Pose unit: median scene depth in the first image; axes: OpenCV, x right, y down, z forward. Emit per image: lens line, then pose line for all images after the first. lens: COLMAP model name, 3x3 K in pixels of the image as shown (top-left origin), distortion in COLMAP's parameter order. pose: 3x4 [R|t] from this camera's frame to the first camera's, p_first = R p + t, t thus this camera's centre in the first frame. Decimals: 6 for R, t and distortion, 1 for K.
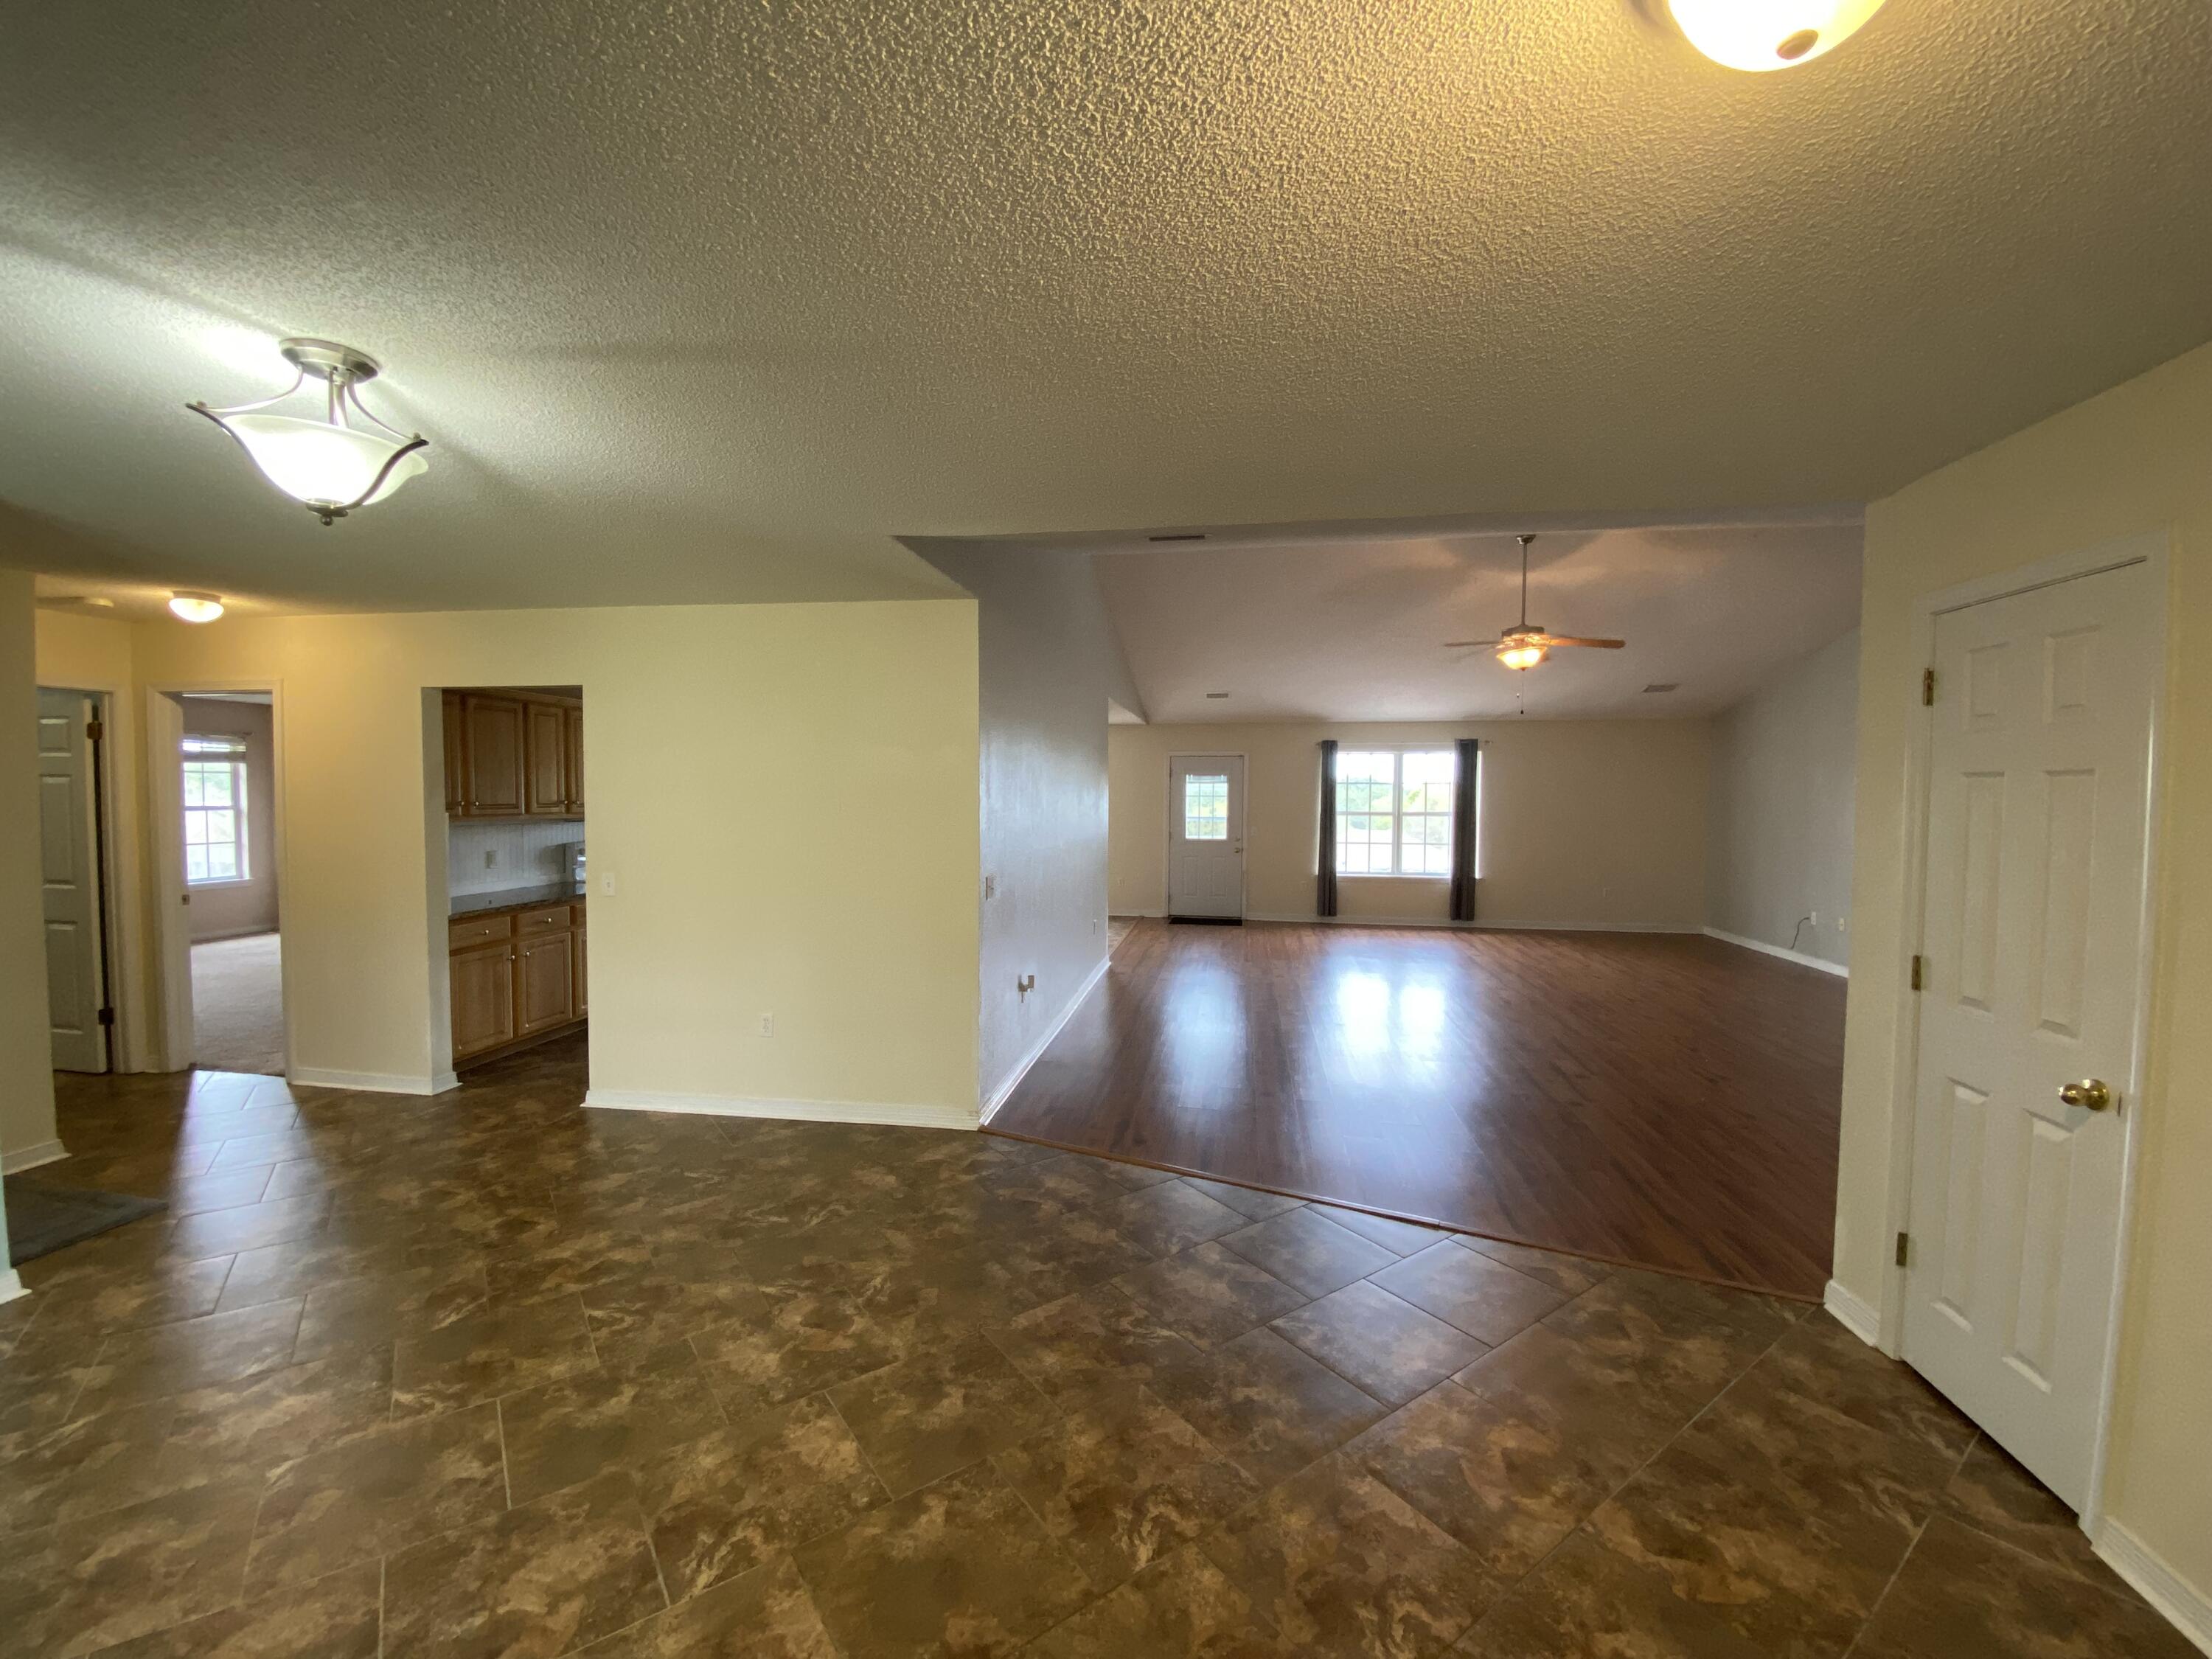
lens RADIAL K [[901.2, 0, 1101.2], [0, 901.2, 826.5], [0, 0, 1]] dist [0.007778, -0.001429]
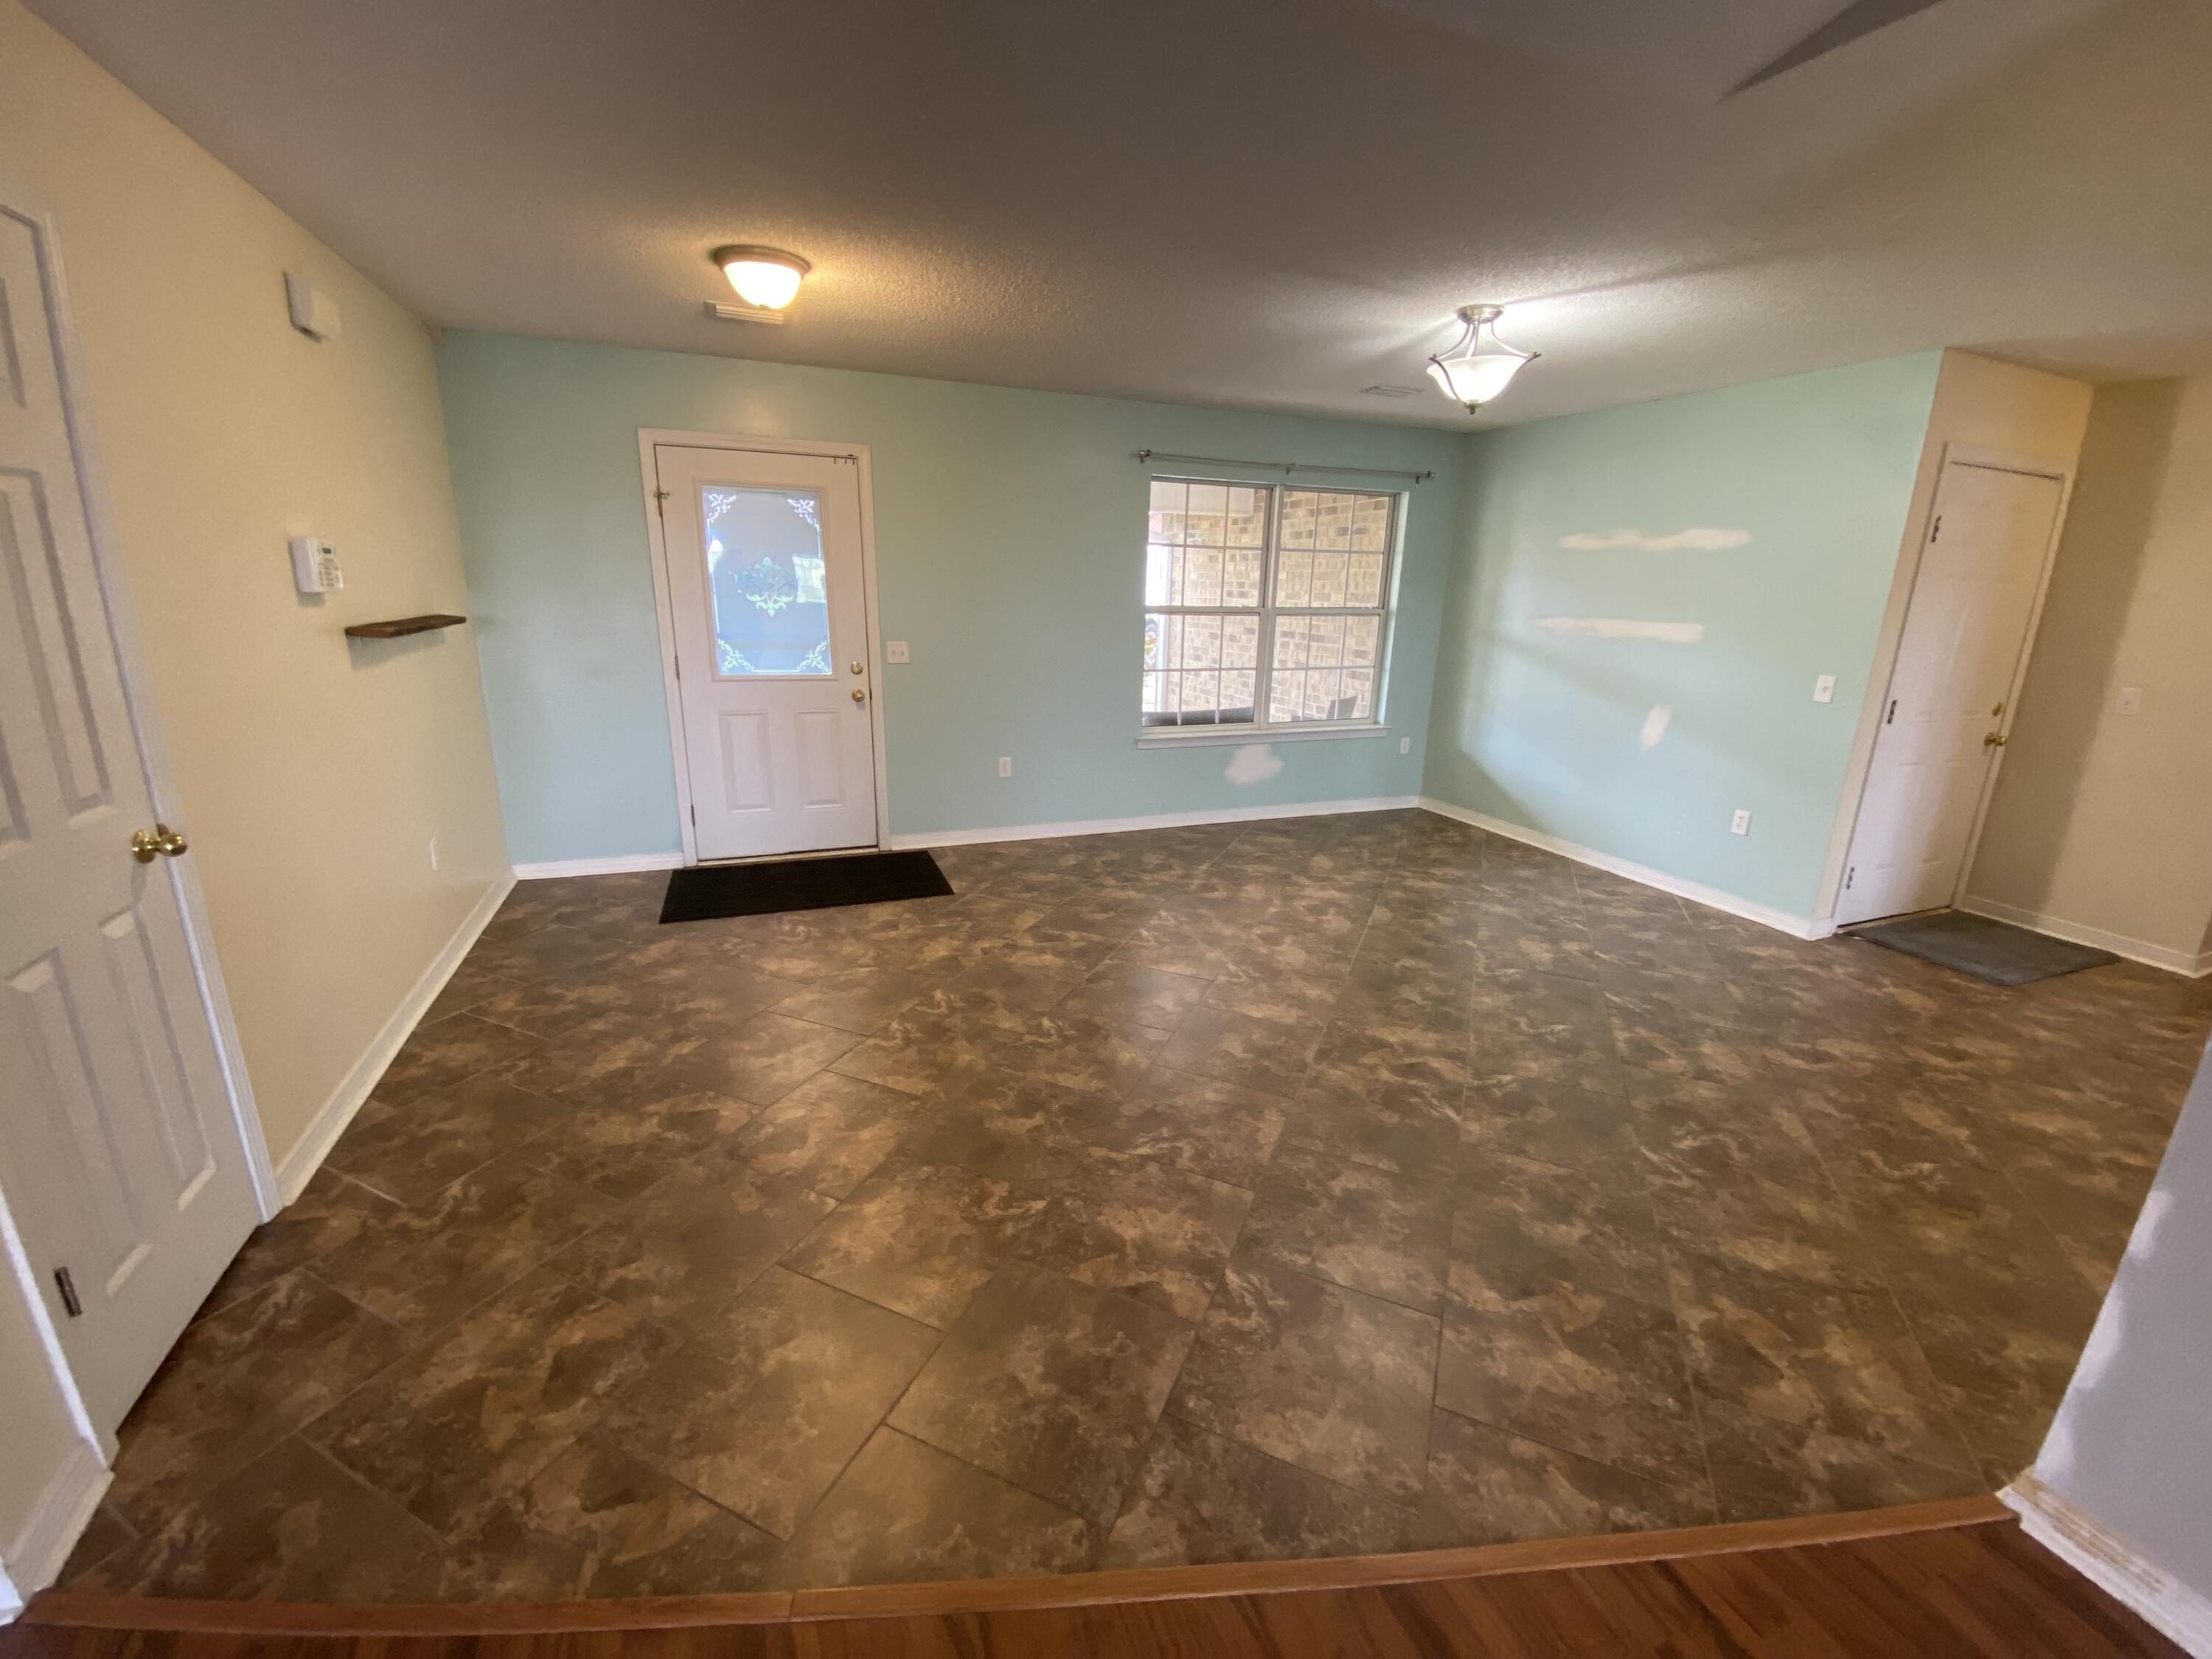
lens RADIAL K [[901.2, 0, 1109.9], [0, 901.2, 828.8], [0, 0, 1]] dist [0.007778, -0.001429]
pose [[-0.858430, 0.105688, -0.501924, 0.522212], [-0.054544, 0.954185, 0.294205, -0.025193], [0.510022, 0.279932, -0.813336, 1.624357]]
